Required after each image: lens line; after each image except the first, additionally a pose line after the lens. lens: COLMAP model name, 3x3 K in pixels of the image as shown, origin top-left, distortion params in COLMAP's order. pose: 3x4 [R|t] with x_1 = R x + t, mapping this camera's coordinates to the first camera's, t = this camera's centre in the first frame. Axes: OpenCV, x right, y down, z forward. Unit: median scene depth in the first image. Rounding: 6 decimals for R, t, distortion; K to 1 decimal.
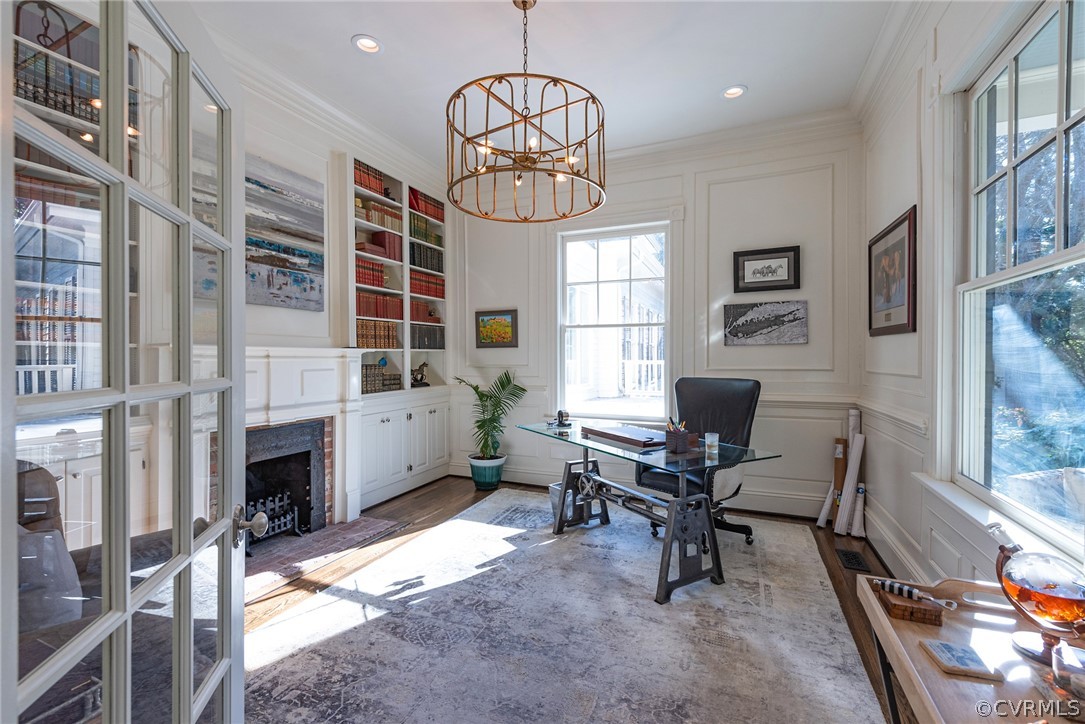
lens RADIAL K [[495.4, 0, 506.7], [0, 495.4, 359.1], [0, 0, 1]] dist [-0.012153, -0.000386]
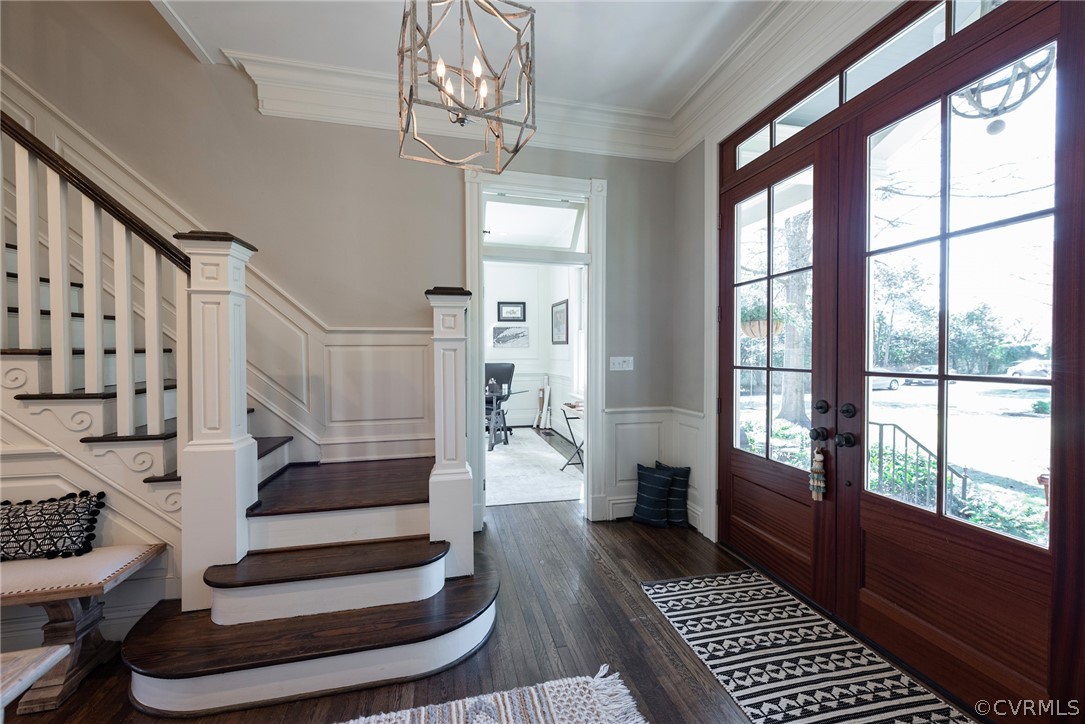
lens RADIAL K [[444.2, 0, 542.2], [0, 444.2, 362.4], [0, 0, 1]] dist [0.000109, -0.000047]
pose [[0.798214, -0.012978, 0.602234, -0.561644], [0.002609, 0.999833, 0.018088, 0.001817], [-0.602368, -0.012867, 0.798115, -0.648471]]
